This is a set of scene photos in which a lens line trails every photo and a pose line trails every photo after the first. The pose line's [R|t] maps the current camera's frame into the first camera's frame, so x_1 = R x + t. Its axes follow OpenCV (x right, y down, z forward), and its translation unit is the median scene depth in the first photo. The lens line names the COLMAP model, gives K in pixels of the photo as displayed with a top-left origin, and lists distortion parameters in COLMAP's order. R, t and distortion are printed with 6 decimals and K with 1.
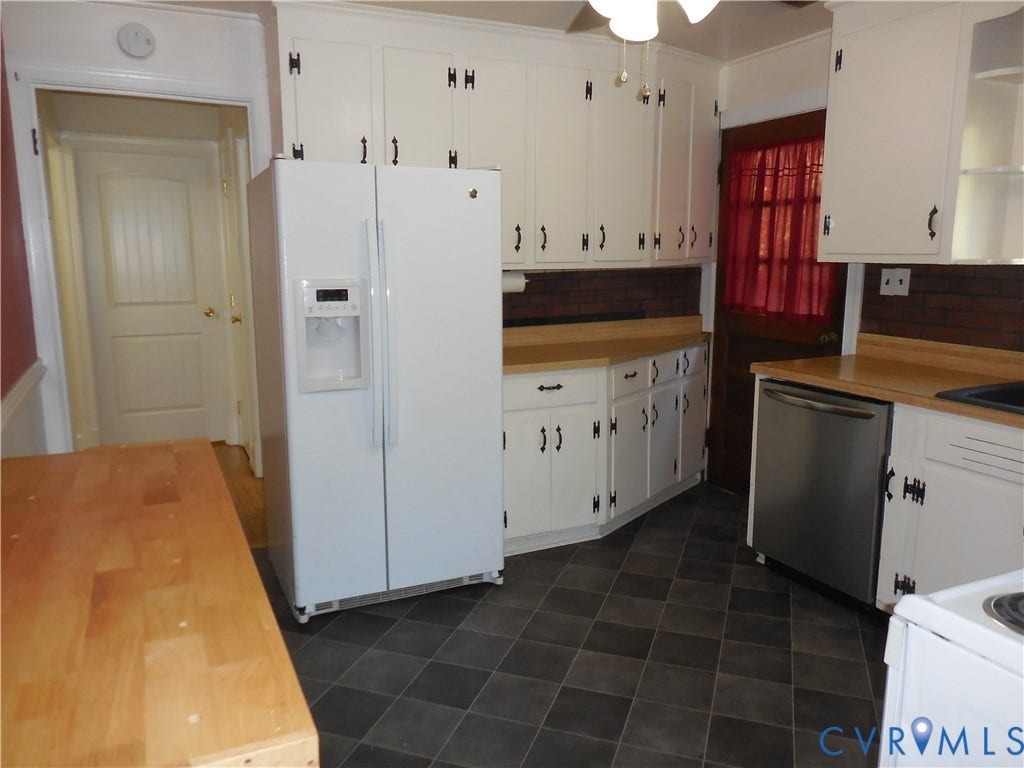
lens RADIAL K [[759.3, 0, 509.7], [0, 759.3, 382.1], [0, 0, 1]] dist [-0.016057, 0.005472]
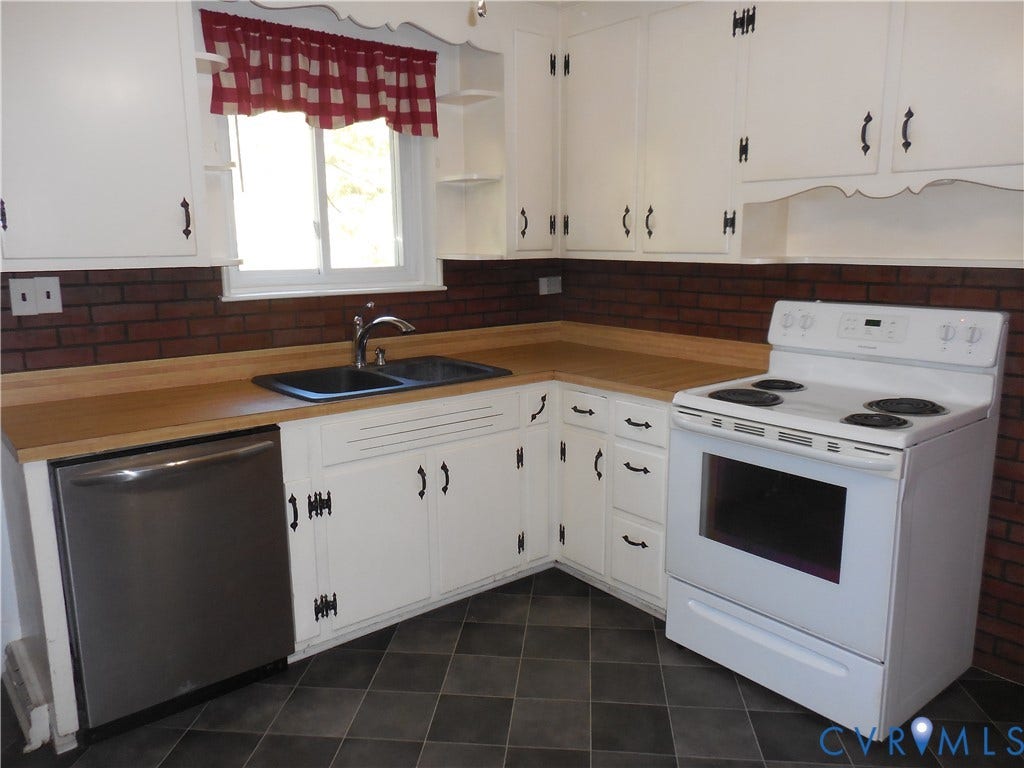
lens RADIAL K [[759.3, 0, 510.3], [0, 759.3, 388.0], [0, 0, 1]] dist [-0.016057, 0.005472]
pose [[-0.232480, -0.178053, 0.956164, -0.335639], [0.178691, 0.958546, 0.221943, -0.138244], [-0.956045, 0.222456, -0.191026, 0.782859]]
